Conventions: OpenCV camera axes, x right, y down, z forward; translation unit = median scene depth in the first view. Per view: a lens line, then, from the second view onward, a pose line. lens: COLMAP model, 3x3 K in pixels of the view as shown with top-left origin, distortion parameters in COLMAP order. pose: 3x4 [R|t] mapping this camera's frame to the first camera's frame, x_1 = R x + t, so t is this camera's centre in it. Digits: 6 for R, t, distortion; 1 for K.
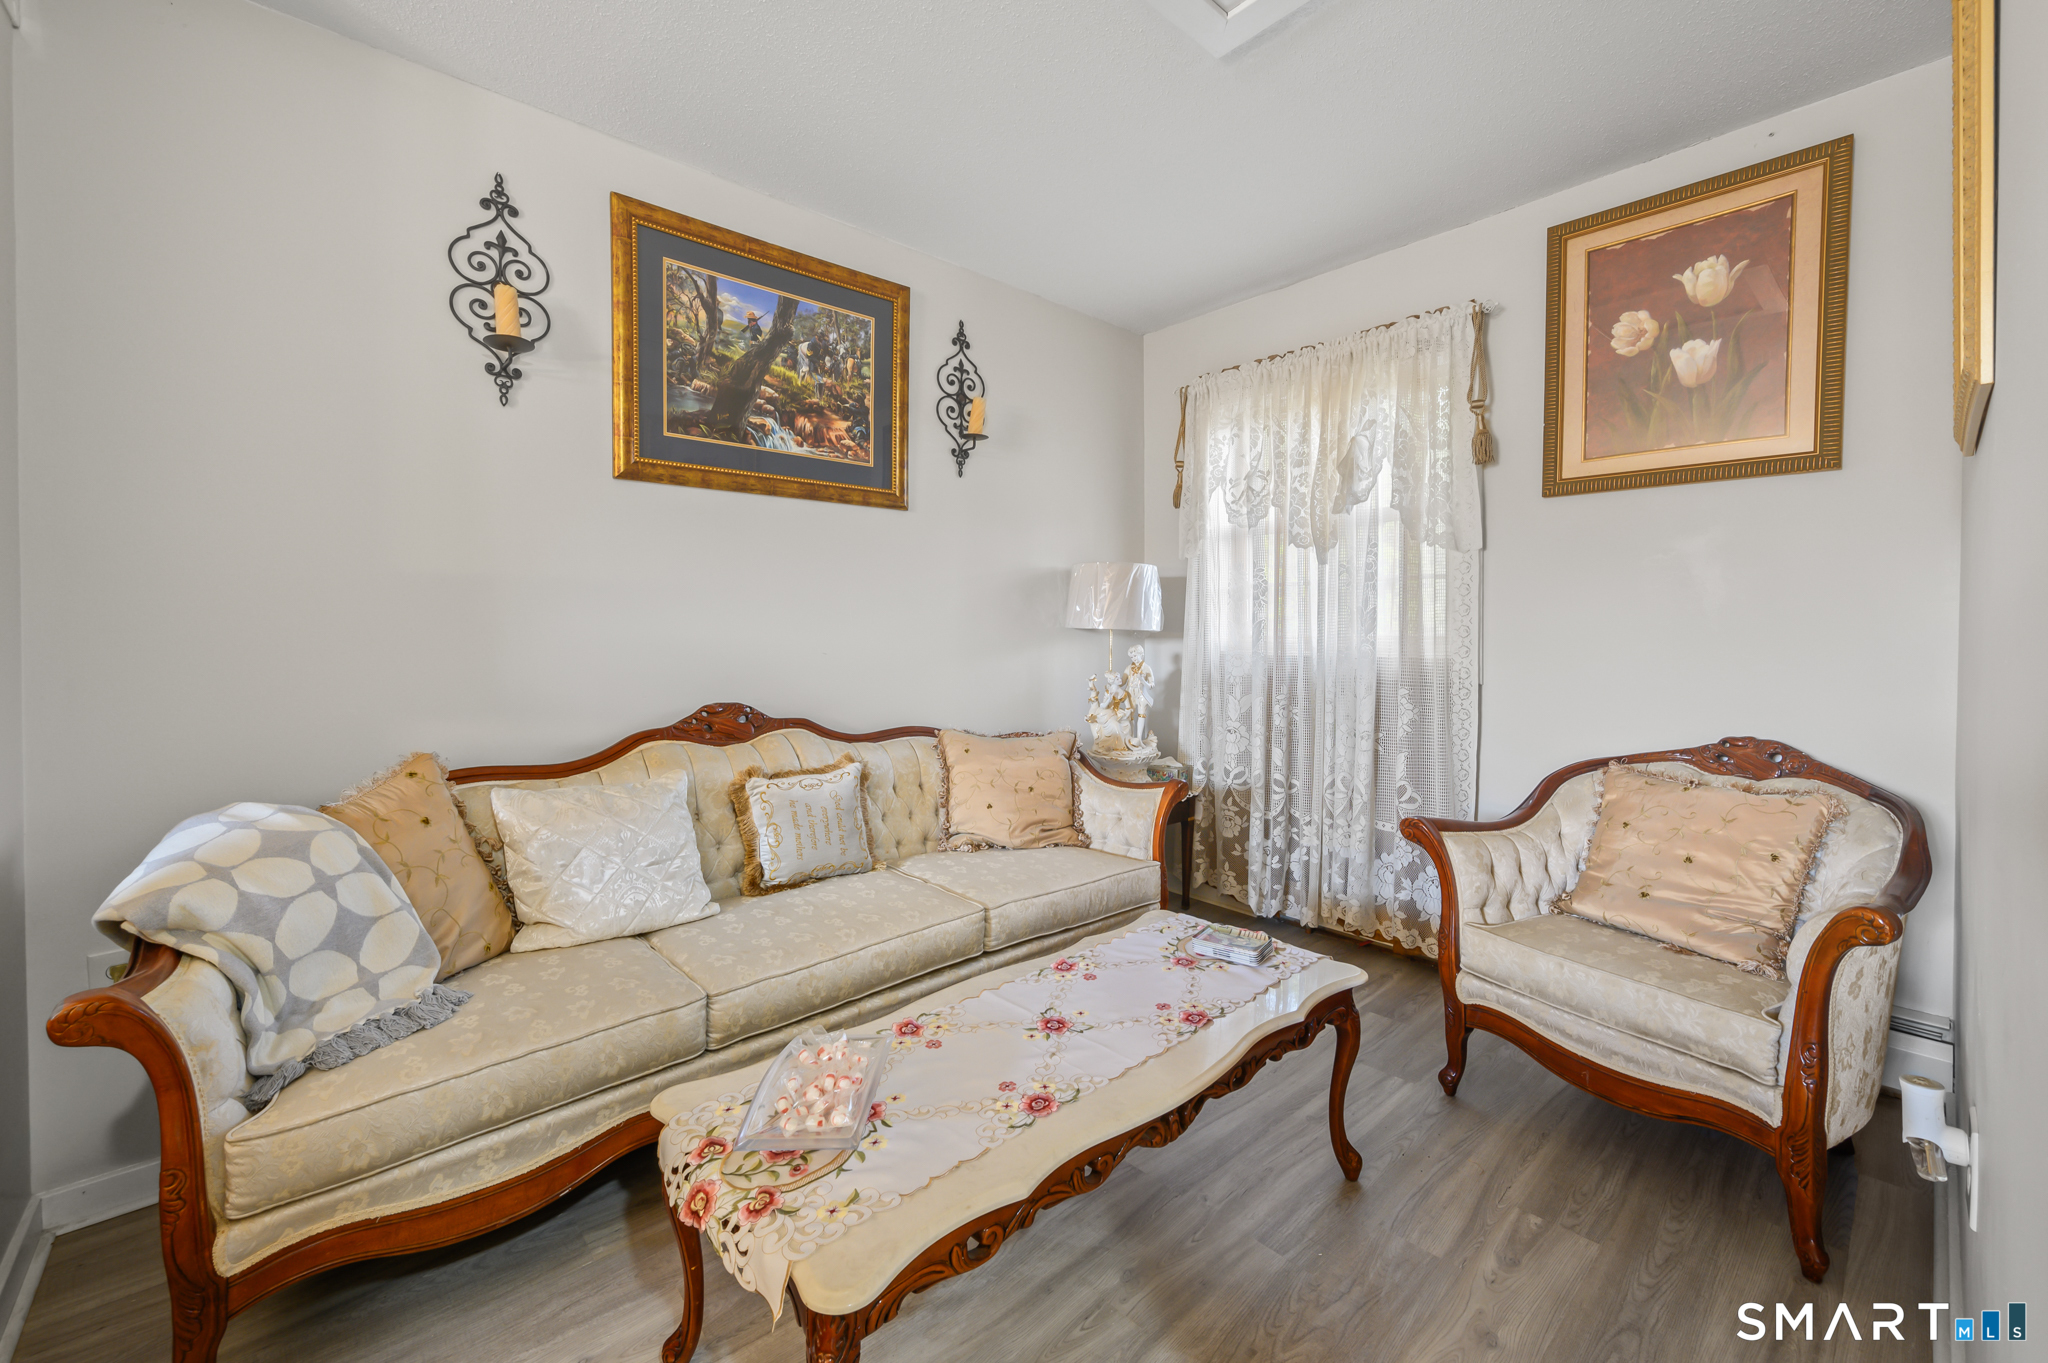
lens RADIAL K [[835.3, 0, 1046.3], [0, 835.3, 651.9], [0, 0, 1]] dist [0.001312, 0.000101]
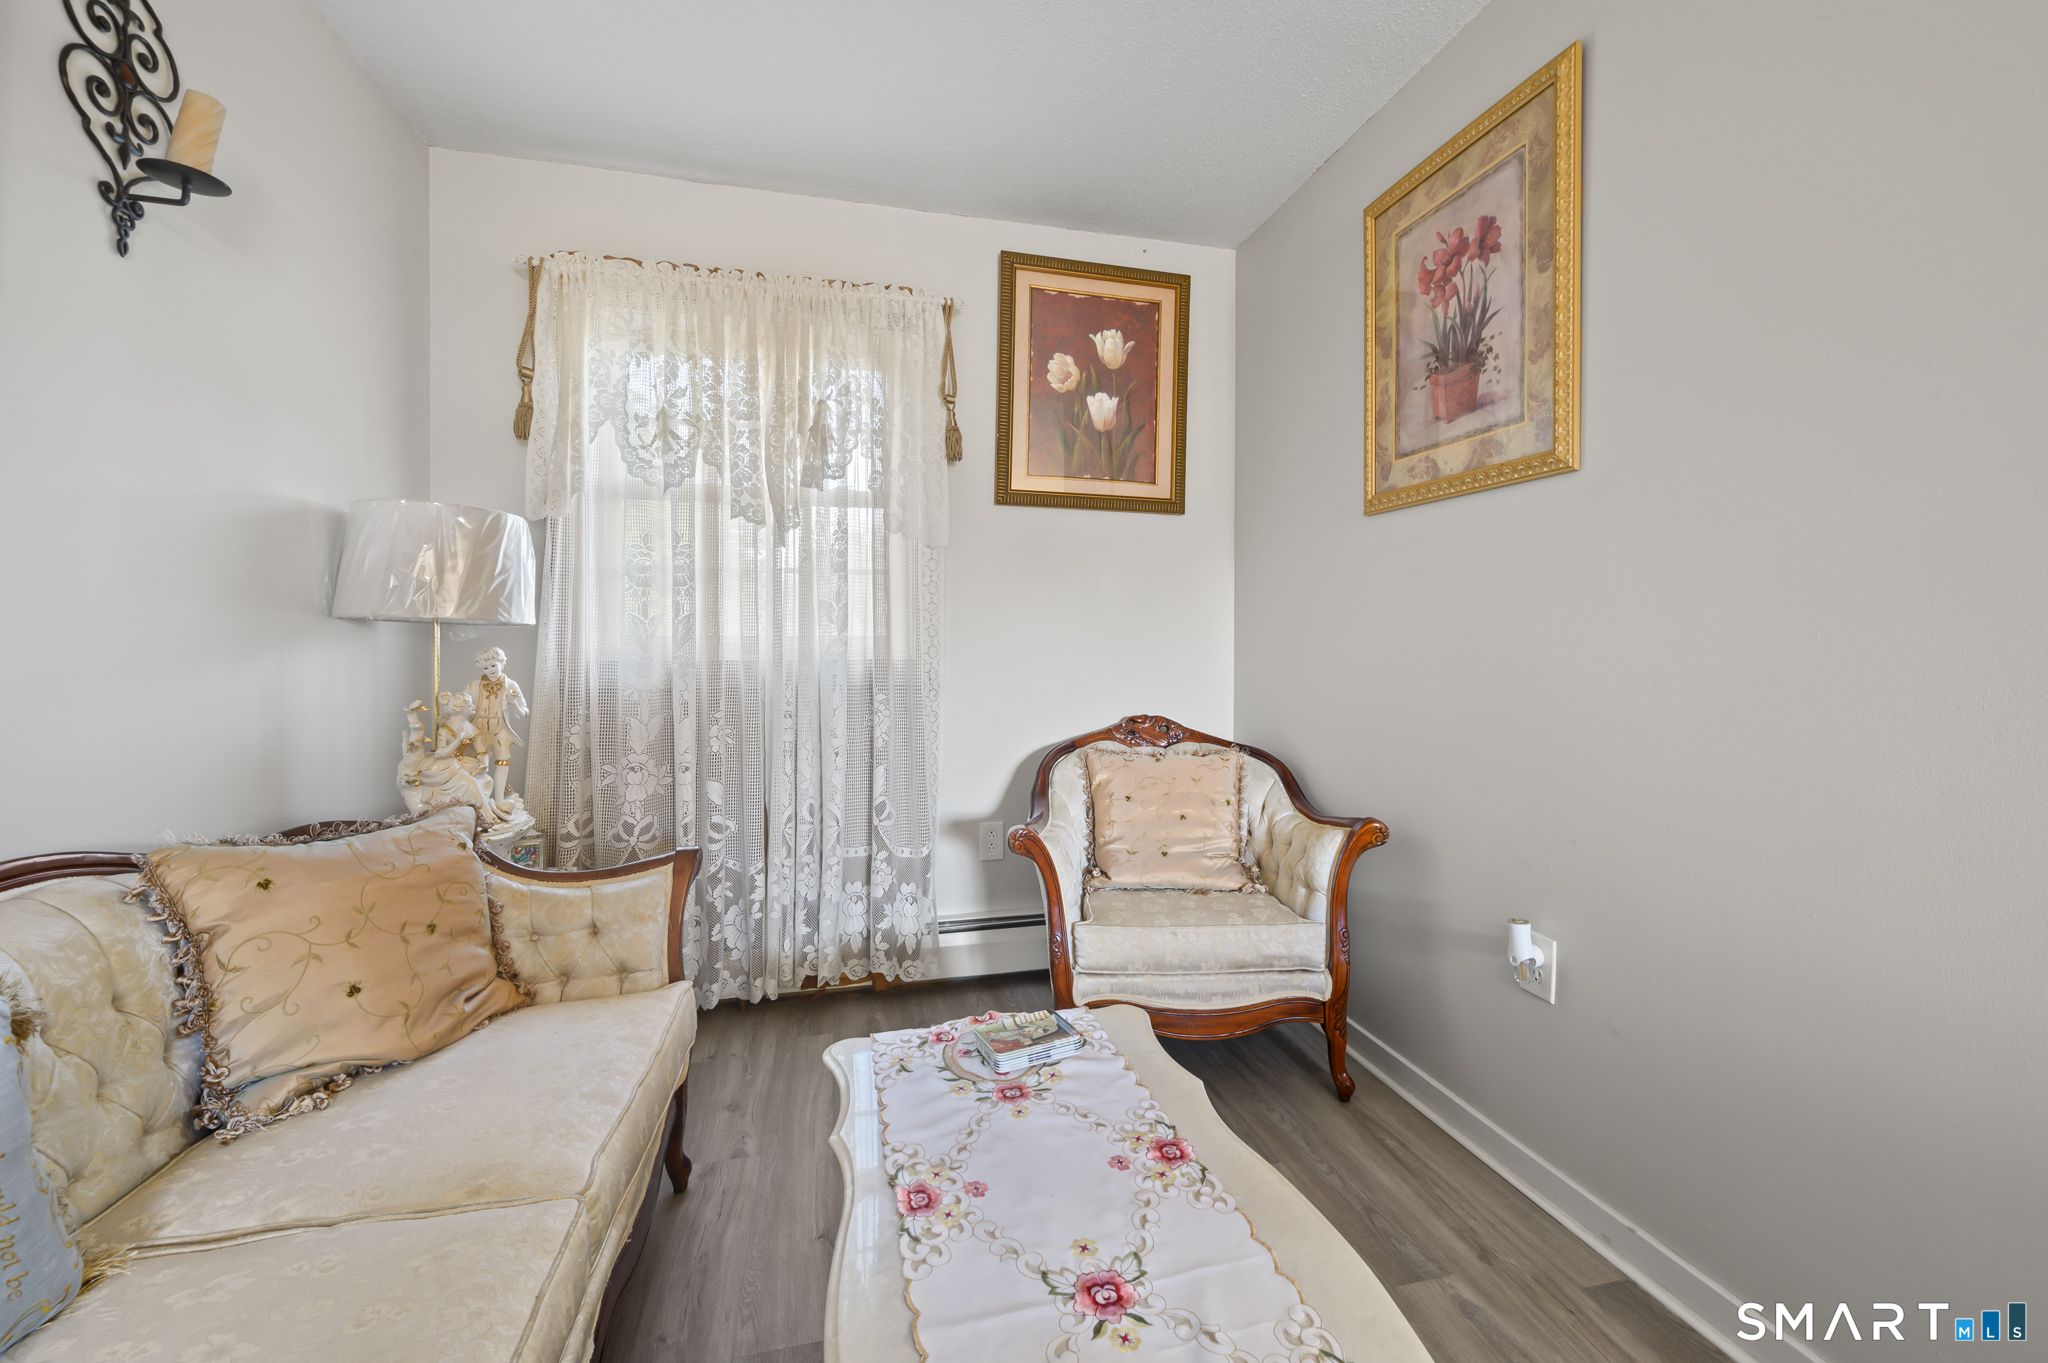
lens RADIAL K [[835.3, 0, 1046.3], [0, 835.3, 651.9], [0, 0, 1]] dist [0.001312, 0.000101]
pose [[0.475161, -0.006629, 0.879874, -0.300159], [0.019779, 0.999799, -0.003149, 0.005727], [-0.879676, 0.018899, 0.475197, 0.446436]]
